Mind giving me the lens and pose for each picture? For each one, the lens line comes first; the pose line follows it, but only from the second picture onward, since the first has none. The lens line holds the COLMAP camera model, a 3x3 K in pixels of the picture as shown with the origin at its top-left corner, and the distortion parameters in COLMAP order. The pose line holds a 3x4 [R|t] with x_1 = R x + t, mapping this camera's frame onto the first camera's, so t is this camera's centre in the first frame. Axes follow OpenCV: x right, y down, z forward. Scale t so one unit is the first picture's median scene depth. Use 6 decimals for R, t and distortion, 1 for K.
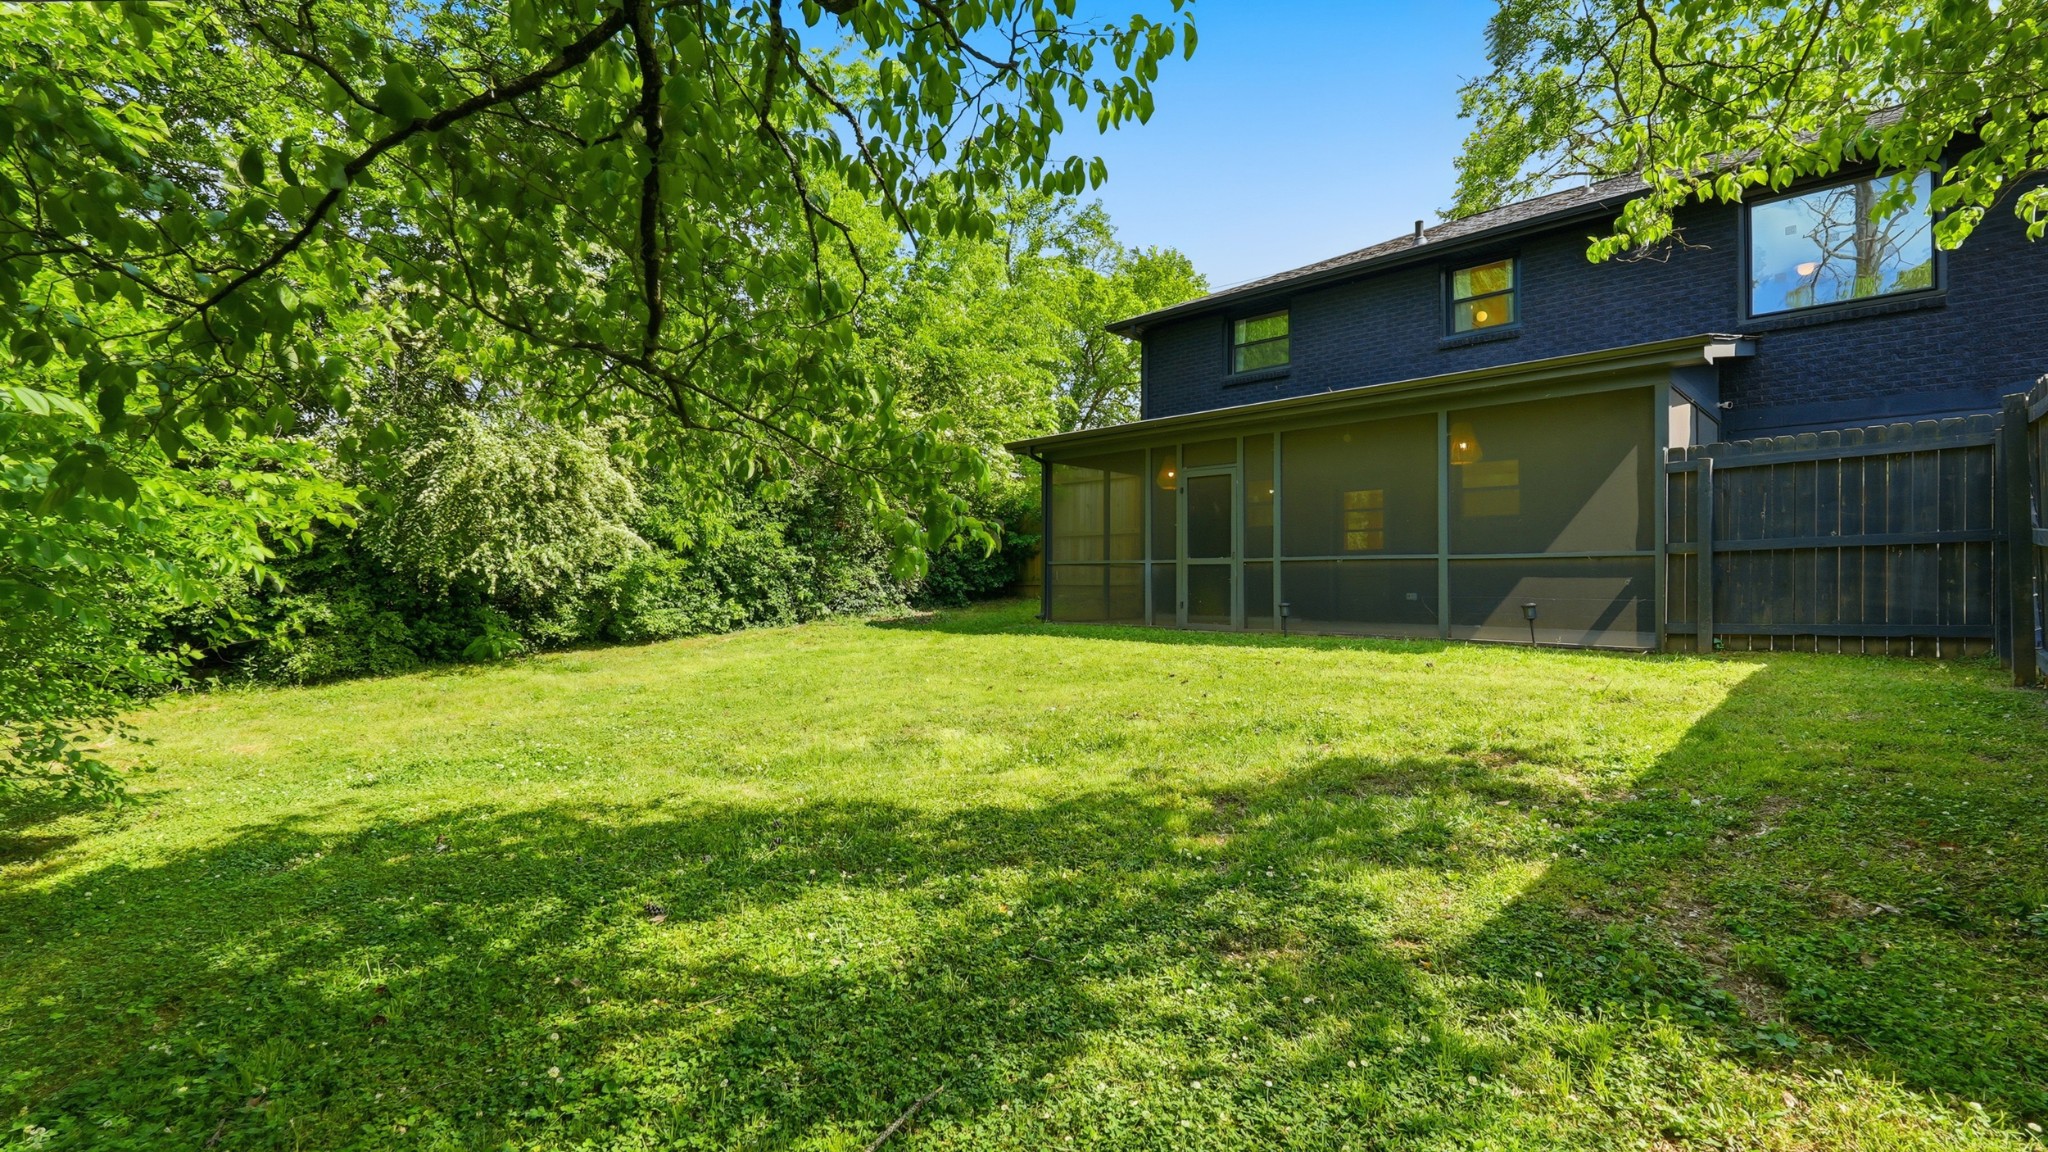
lens RADIAL K [[908.9, 0, 1024.0], [0, 908.9, 576.0], [0, 0, 1]] dist [-0.002277, 0.000353]
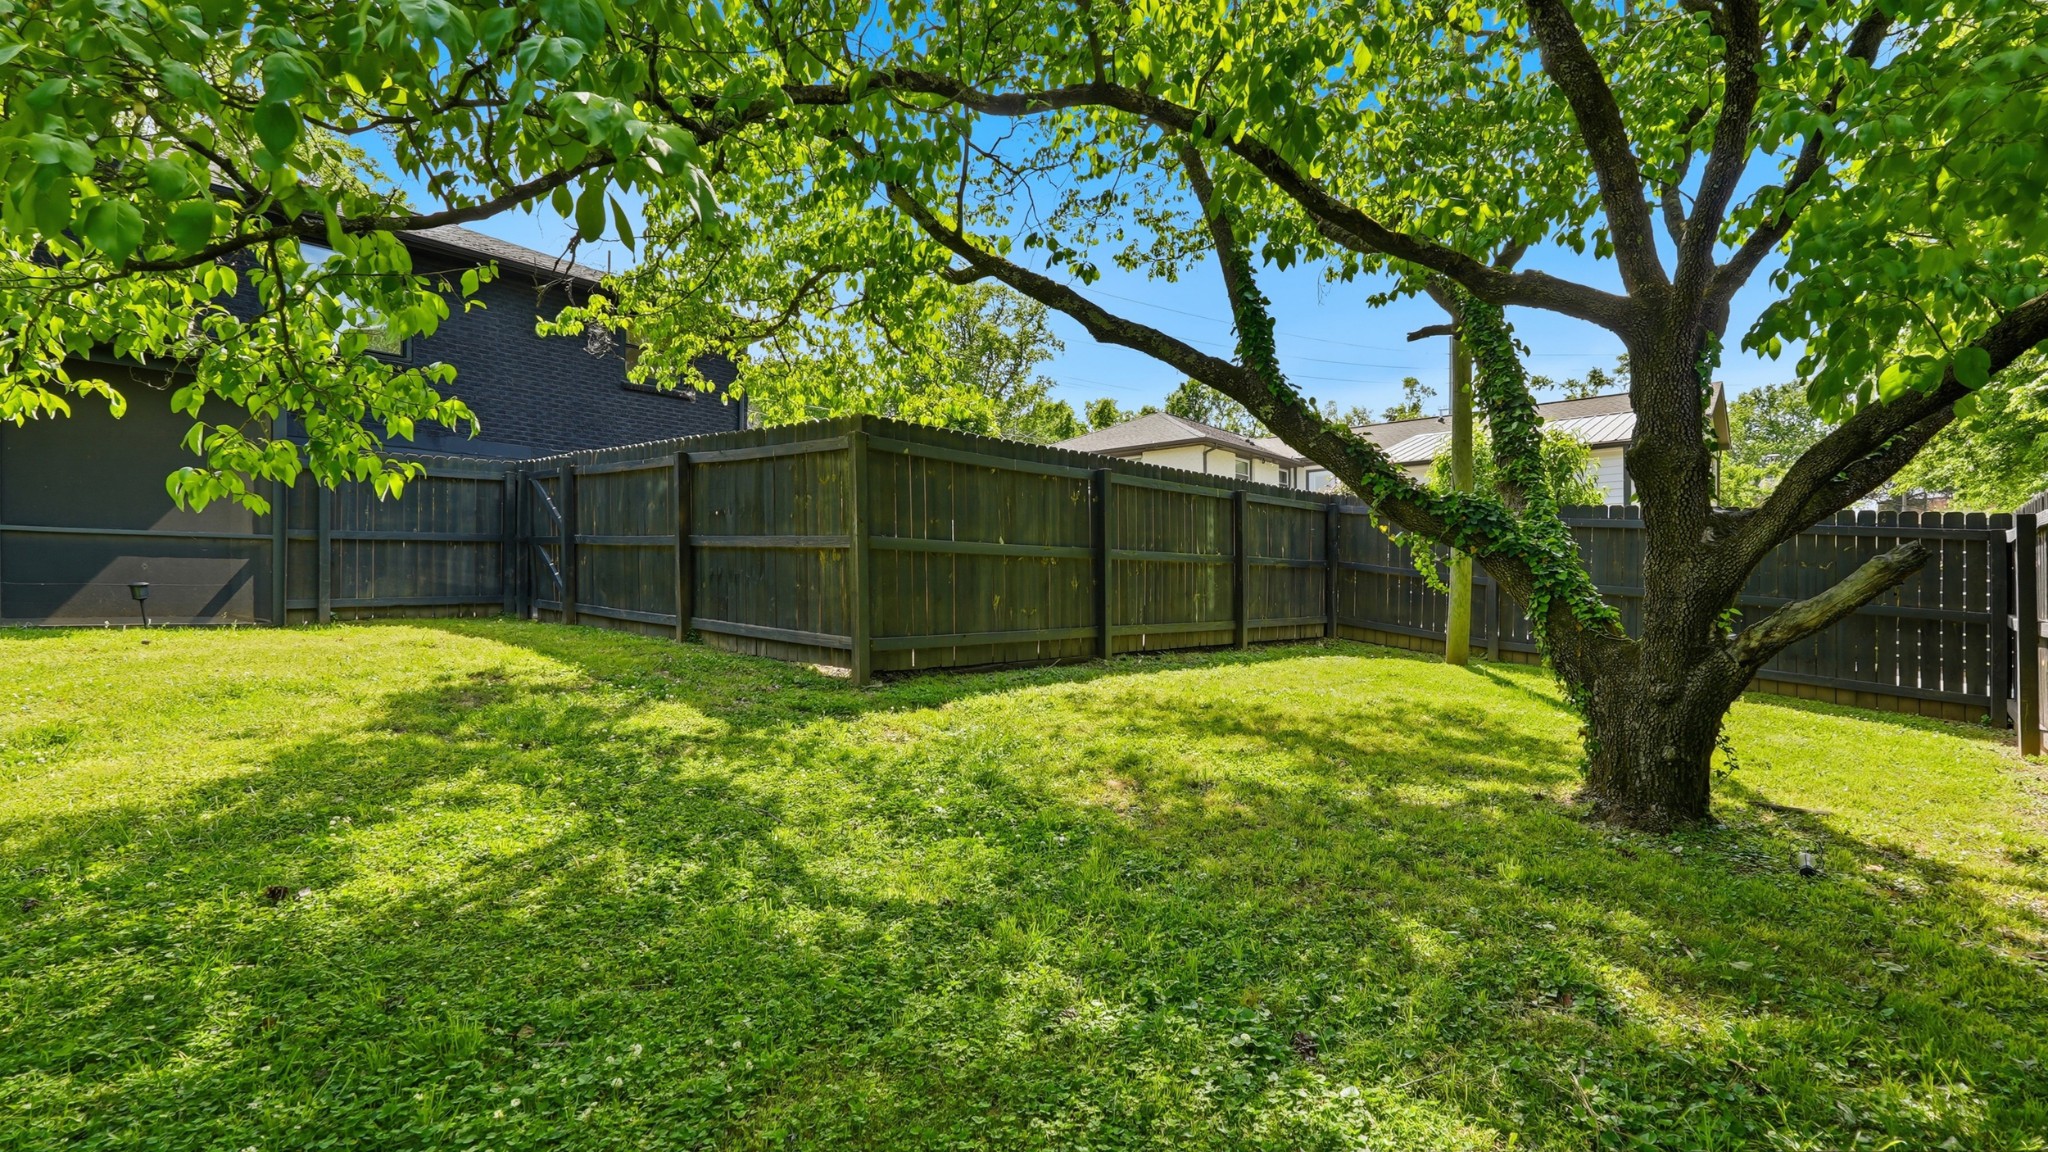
lens RADIAL K [[908.9, 0, 1024.0], [0, 908.9, 576.0], [0, 0, 1]] dist [-0.002277, 0.000353]
pose [[-0.033835, 0.016544, 0.999291, -0.507836], [-0.011444, 0.999791, -0.016939, 0.035205], [-0.999362, -0.012009, -0.033638, 0.145946]]
